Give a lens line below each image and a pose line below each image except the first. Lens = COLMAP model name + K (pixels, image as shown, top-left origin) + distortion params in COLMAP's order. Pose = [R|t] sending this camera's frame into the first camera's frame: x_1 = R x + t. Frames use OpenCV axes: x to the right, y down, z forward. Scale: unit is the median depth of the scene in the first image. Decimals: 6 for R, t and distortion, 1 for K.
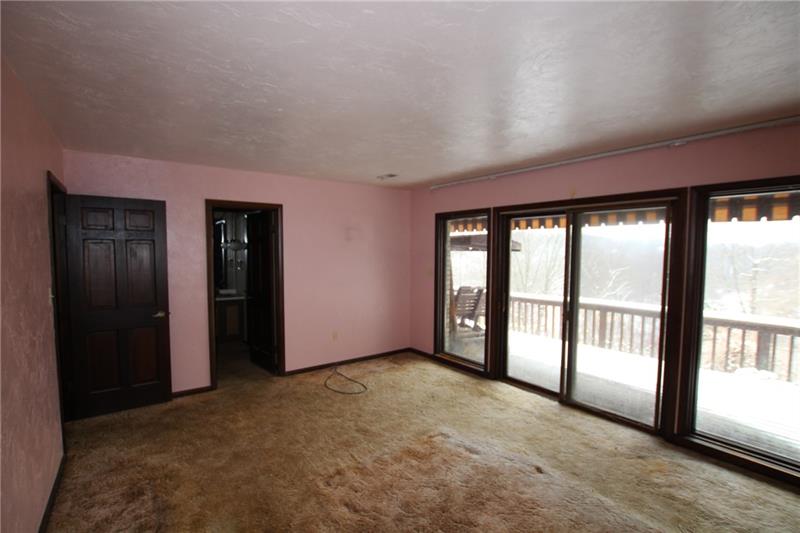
lens RADIAL K [[371.7, 0, 400.0], [0, 371.7, 266.5], [0, 0, 1]] dist [-0.023359, 0.000718]
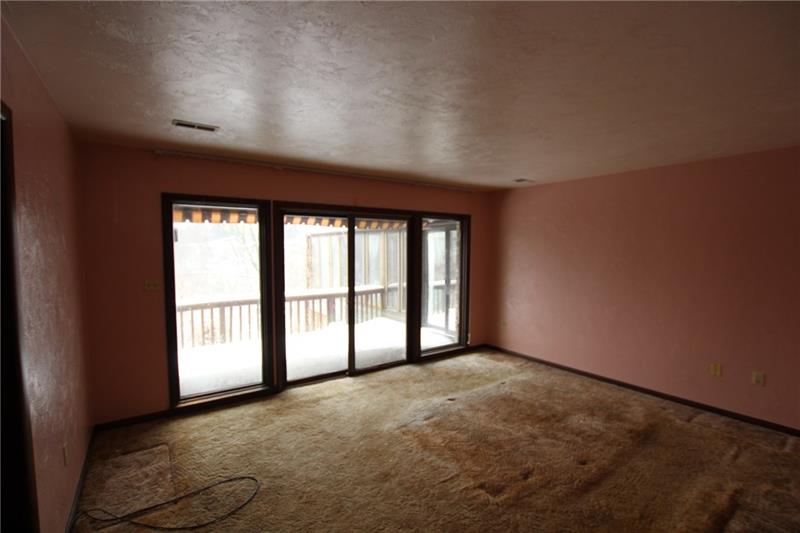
lens RADIAL K [[371.7, 0, 400.0], [0, 371.7, 266.5], [0, 0, 1]] dist [-0.023359, 0.000718]
pose [[0.026793, -0.053146, 0.998227, -0.699168], [0.040062, 0.997841, 0.052050, -0.037089], [-0.998838, 0.038597, 0.028865, 0.751210]]
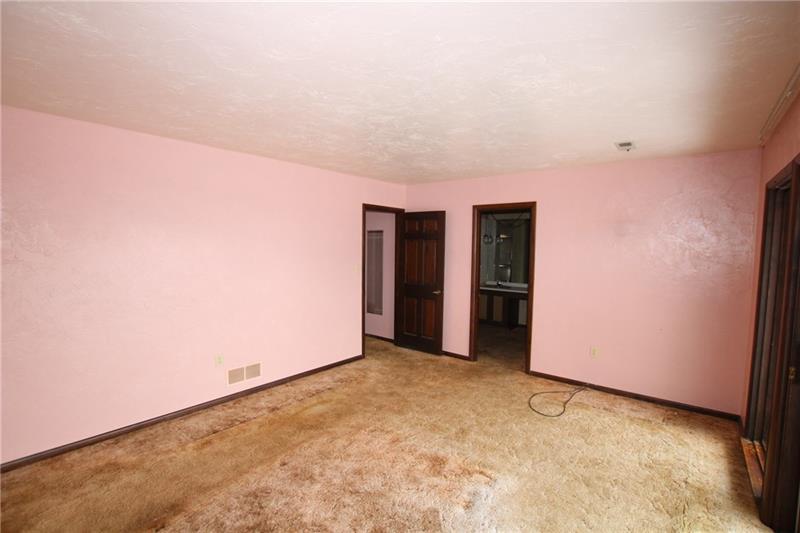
lens RADIAL K [[371.7, 0, 400.0], [0, 371.7, 266.5], [0, 0, 1]] dist [-0.023359, 0.000718]
pose [[0.244591, 0.055389, -0.968043, 0.630656], [-0.055099, 0.997548, 0.043156, -0.019392], [0.968060, 0.042782, 0.247043, 0.465427]]
